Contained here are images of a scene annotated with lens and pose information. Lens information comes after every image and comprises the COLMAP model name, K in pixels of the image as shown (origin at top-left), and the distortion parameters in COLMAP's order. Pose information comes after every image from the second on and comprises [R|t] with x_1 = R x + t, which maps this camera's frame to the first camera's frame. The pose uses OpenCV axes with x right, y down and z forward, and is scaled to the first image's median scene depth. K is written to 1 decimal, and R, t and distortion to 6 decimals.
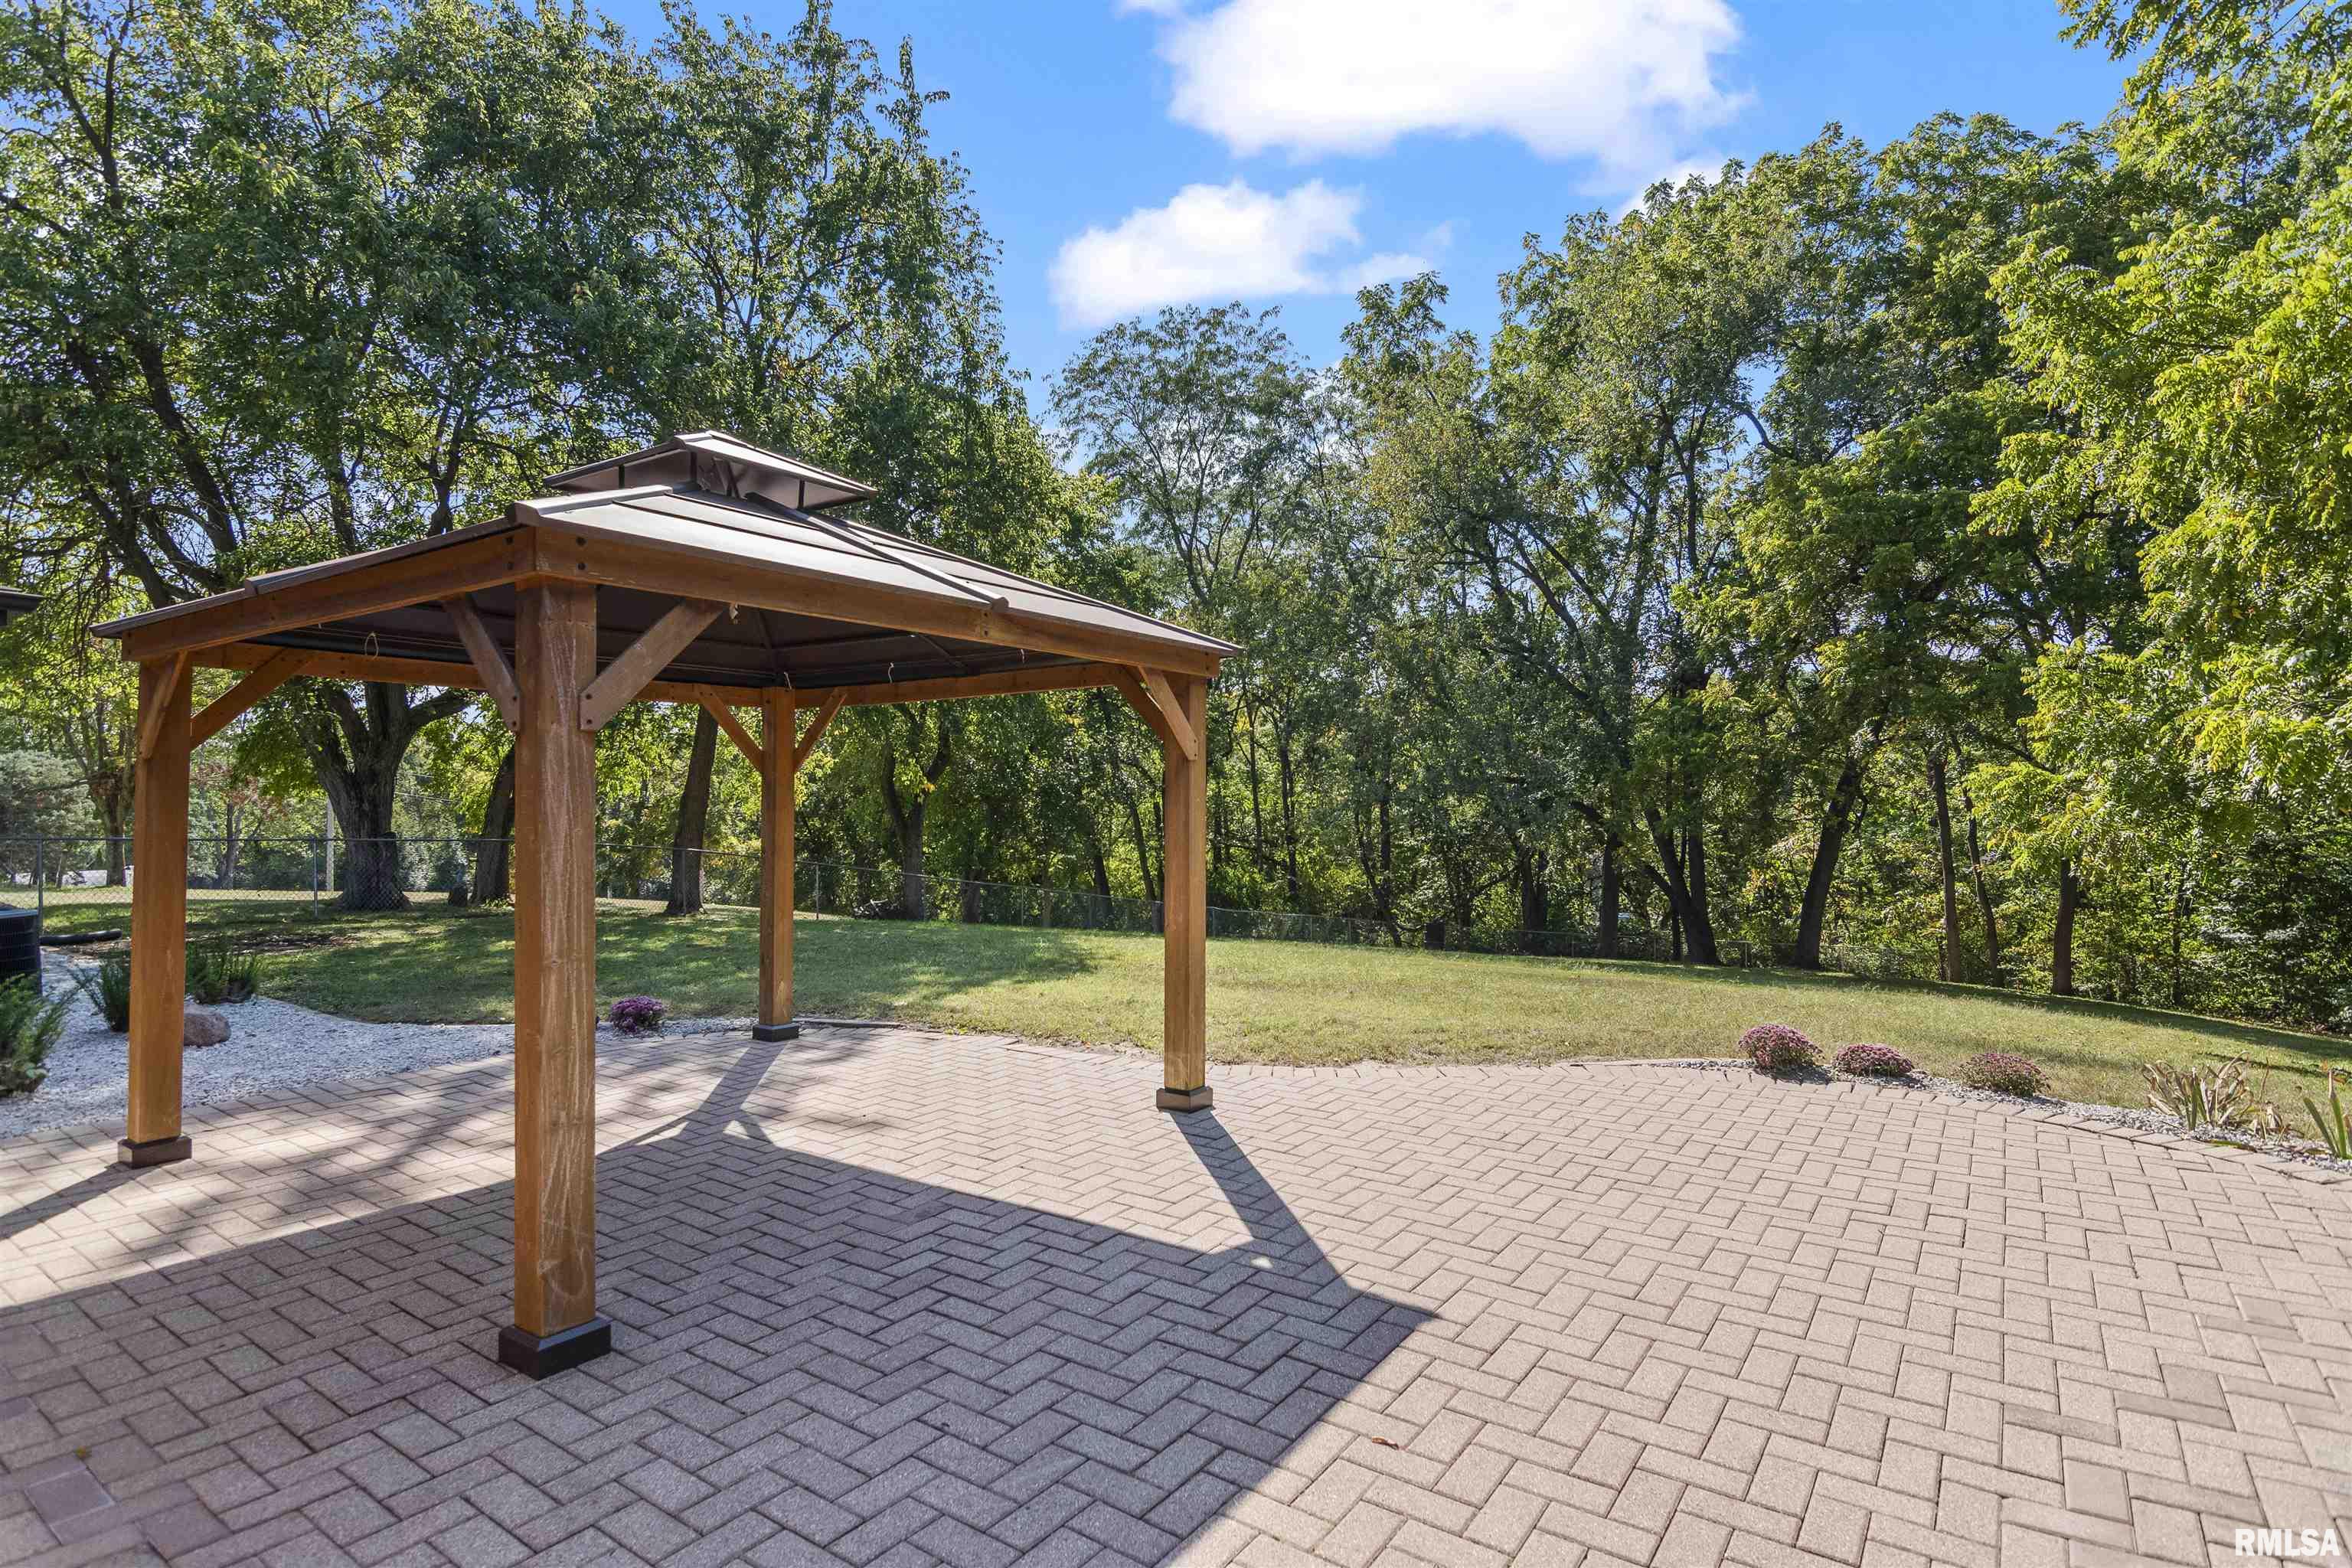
lens RADIAL K [[1193.4, 0, 1176.0], [0, 1193.4, 784.0], [0, 0, 1]] dist [0.015763, -0.012723]
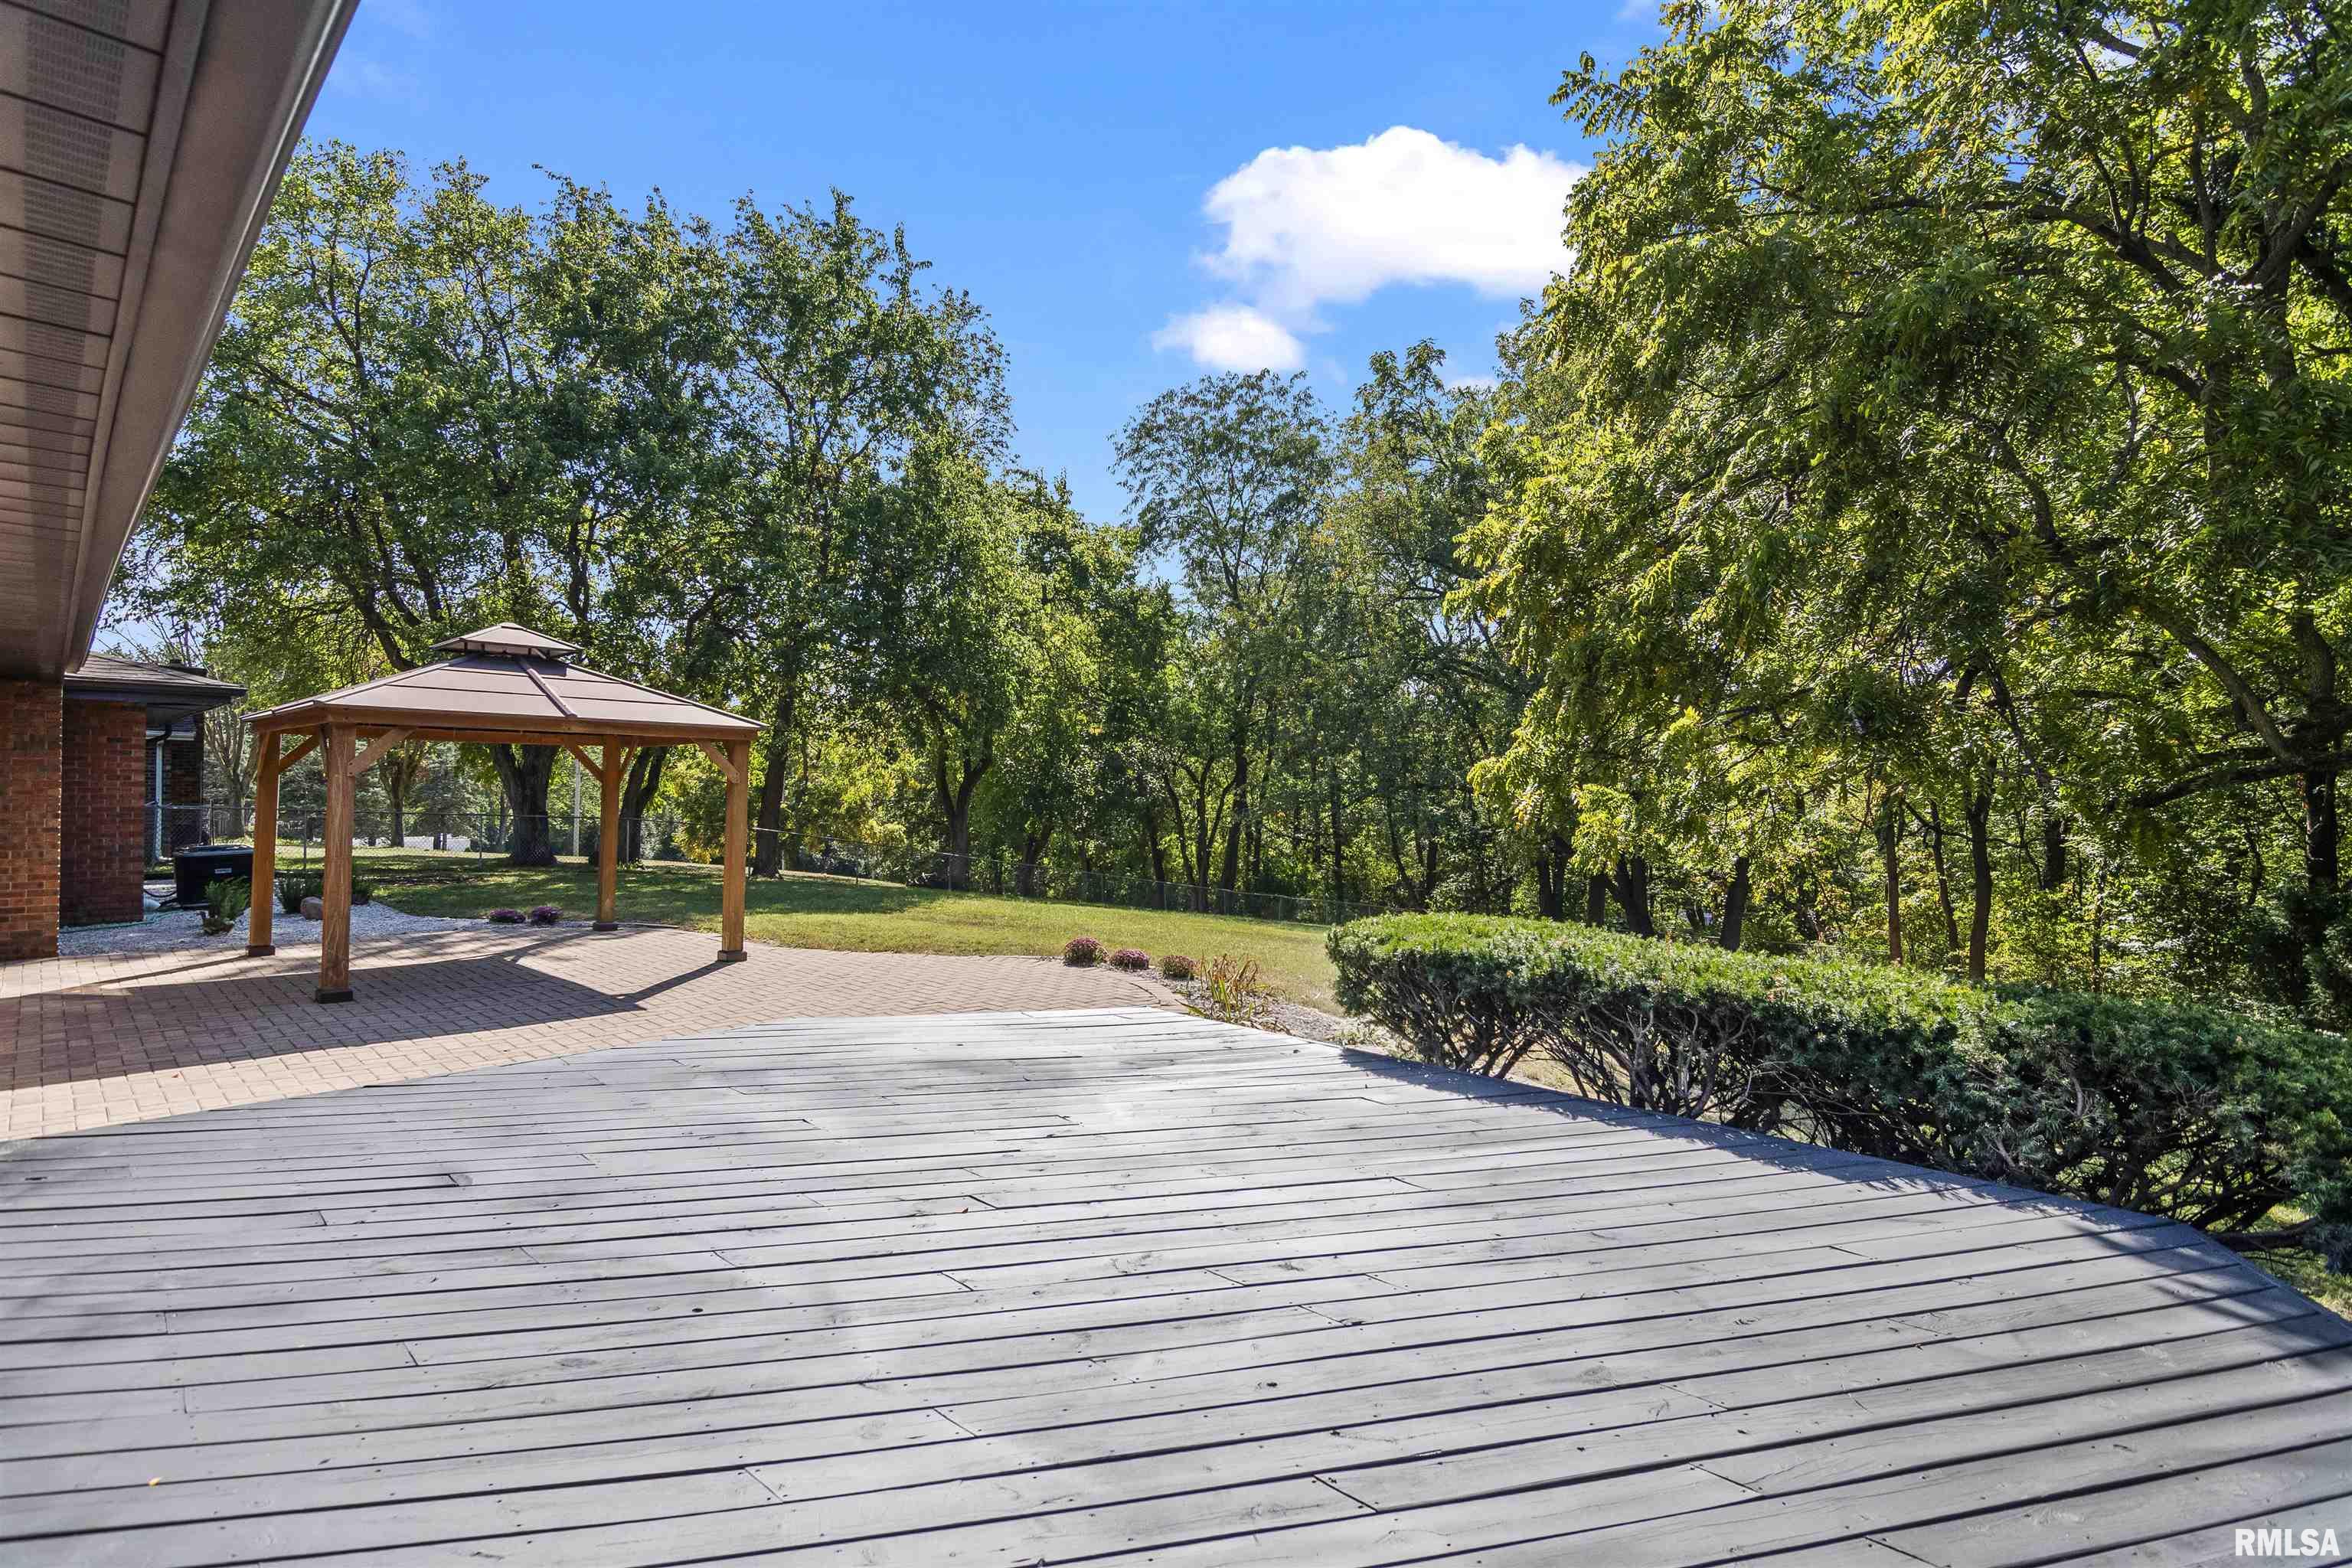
lens RADIAL K [[1132.1, 0, 1173.8], [0, 1132.1, 796.2], [0, 0, 1]] dist [-0.005596, -0.001792]
pose [[0.986514, 0.018775, -0.162598, 0.290741], [-0.016351, 0.999734, 0.016237, -0.011052], [0.162859, -0.013360, 0.986559, -0.198304]]
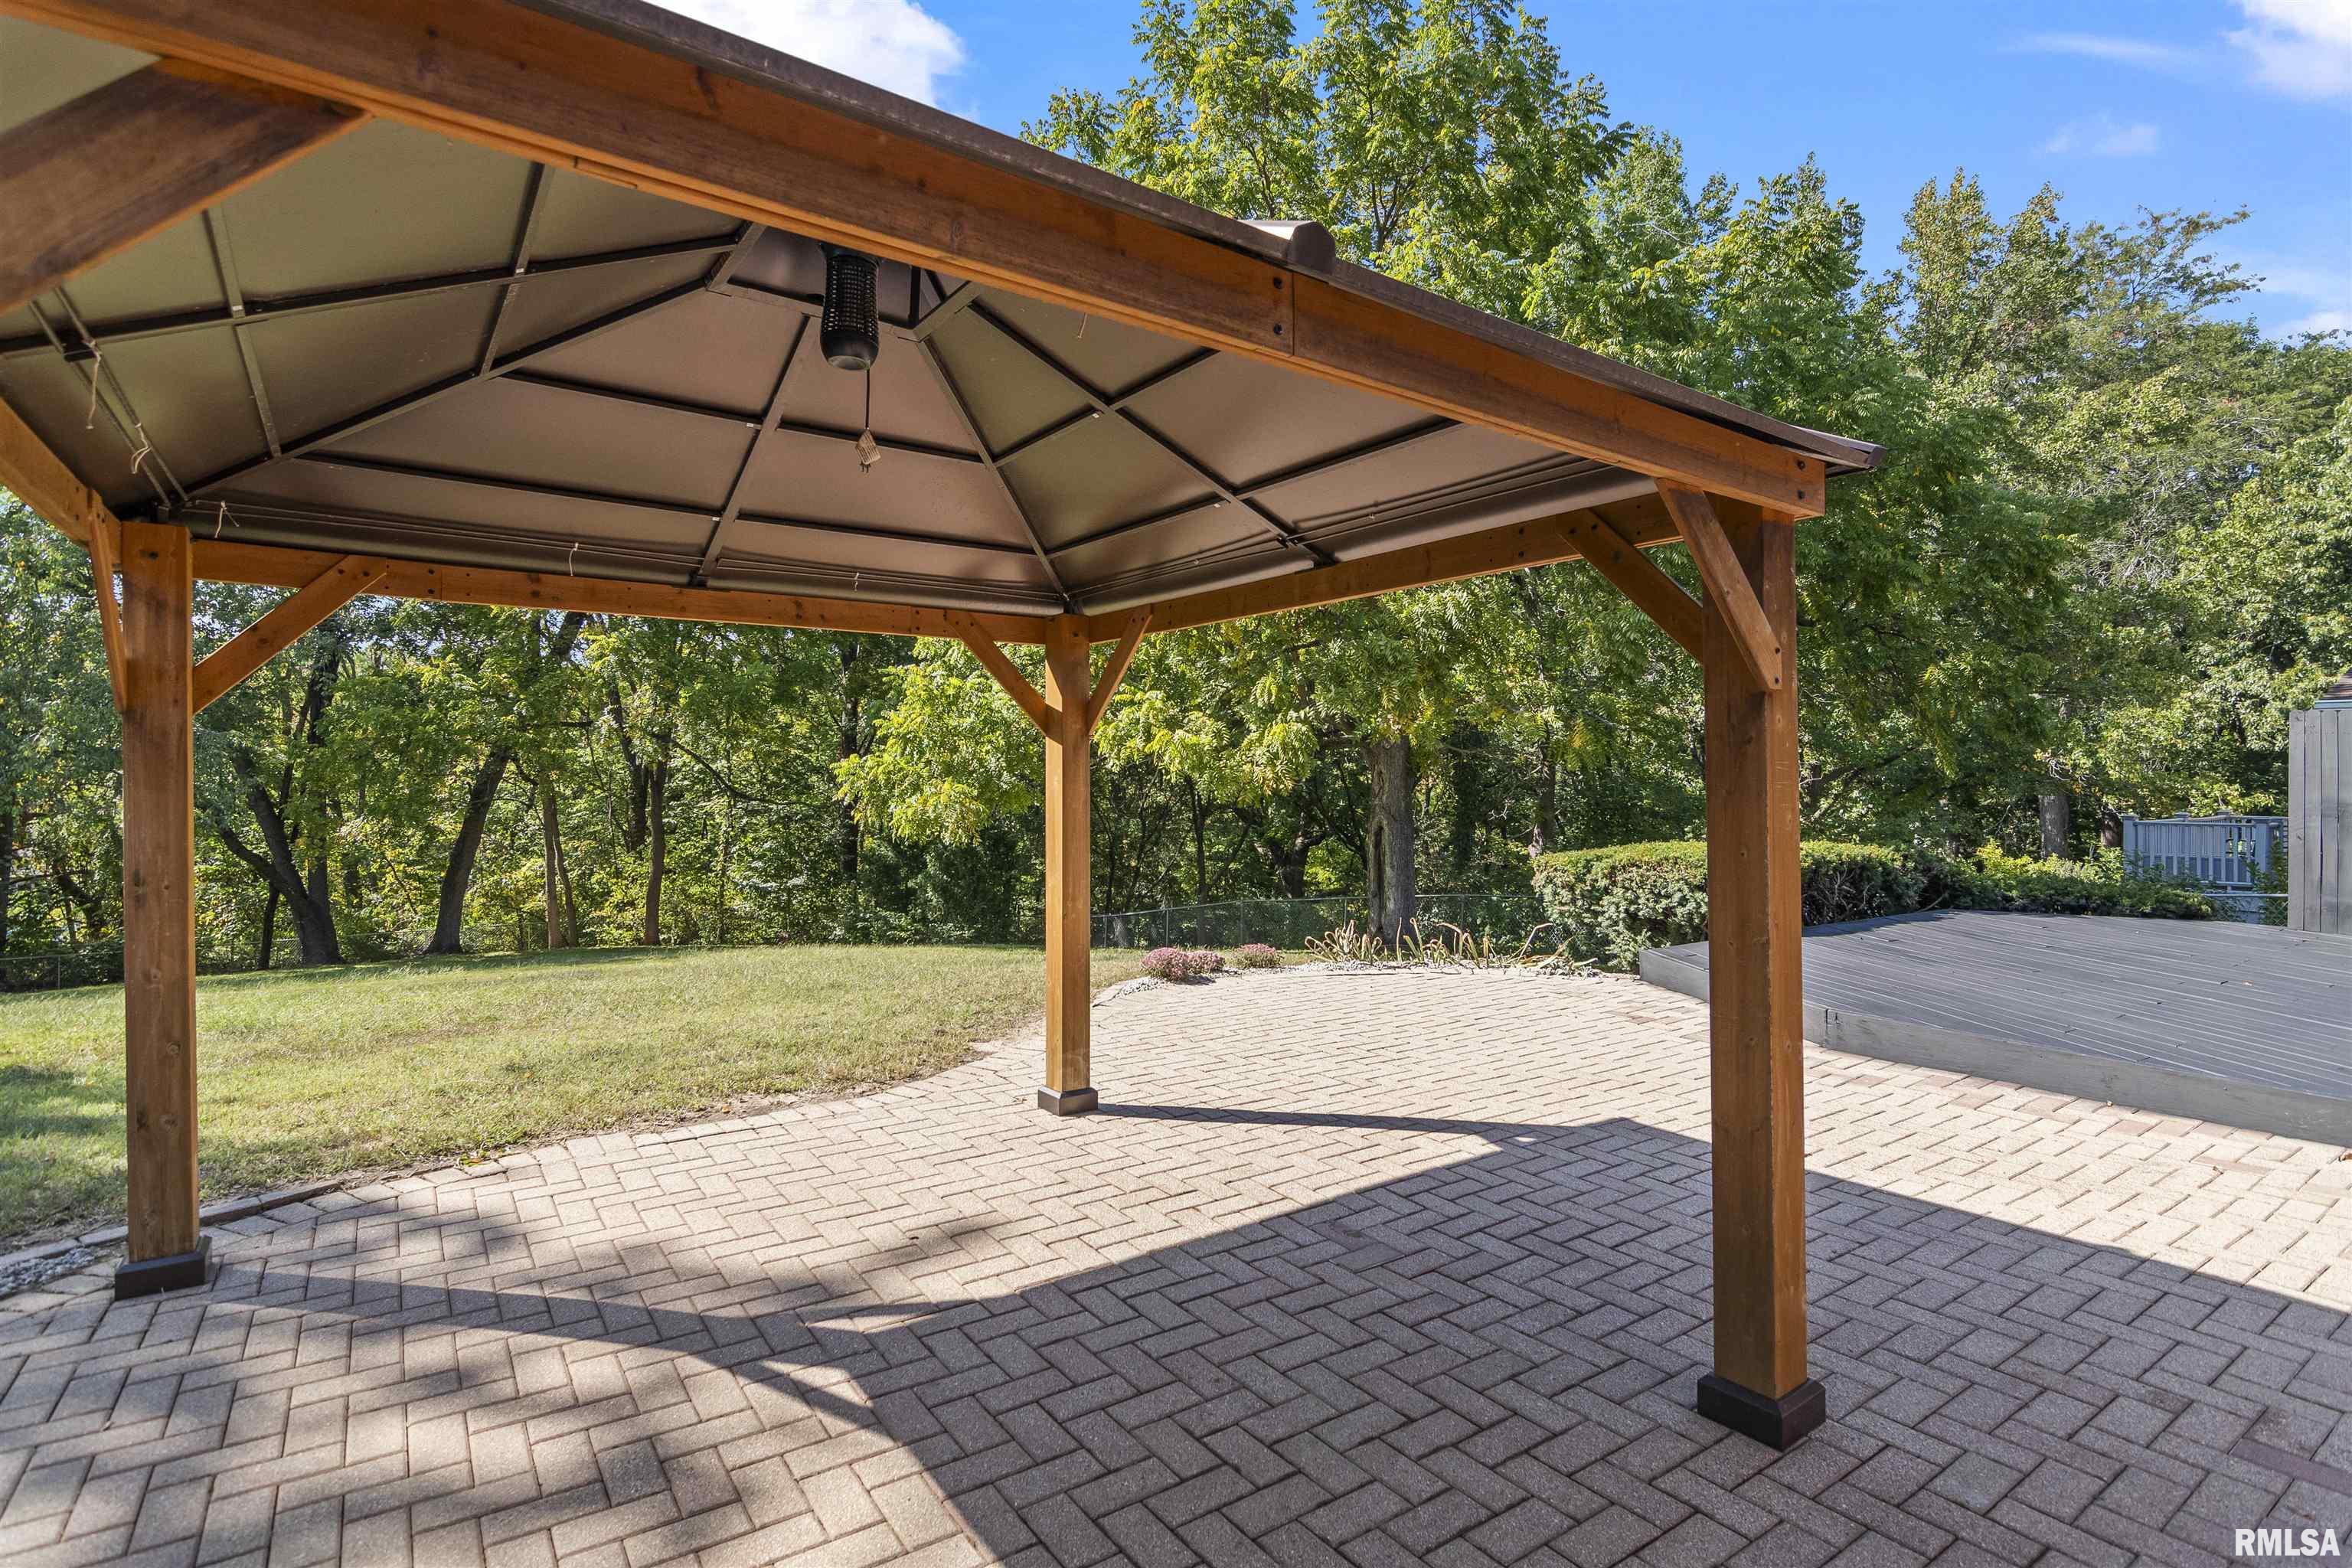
lens RADIAL K [[1157.7, 0, 1211.4], [0, 1157.7, 789.6], [0, 0, 1]] dist [-0.003084, -0.000155]
pose [[0.318789, -0.000035, 0.947826, -0.222057], [-0.018714, 0.999805, 0.006331, 0.005771], [-0.947641, -0.019756, 0.318726, 0.174754]]
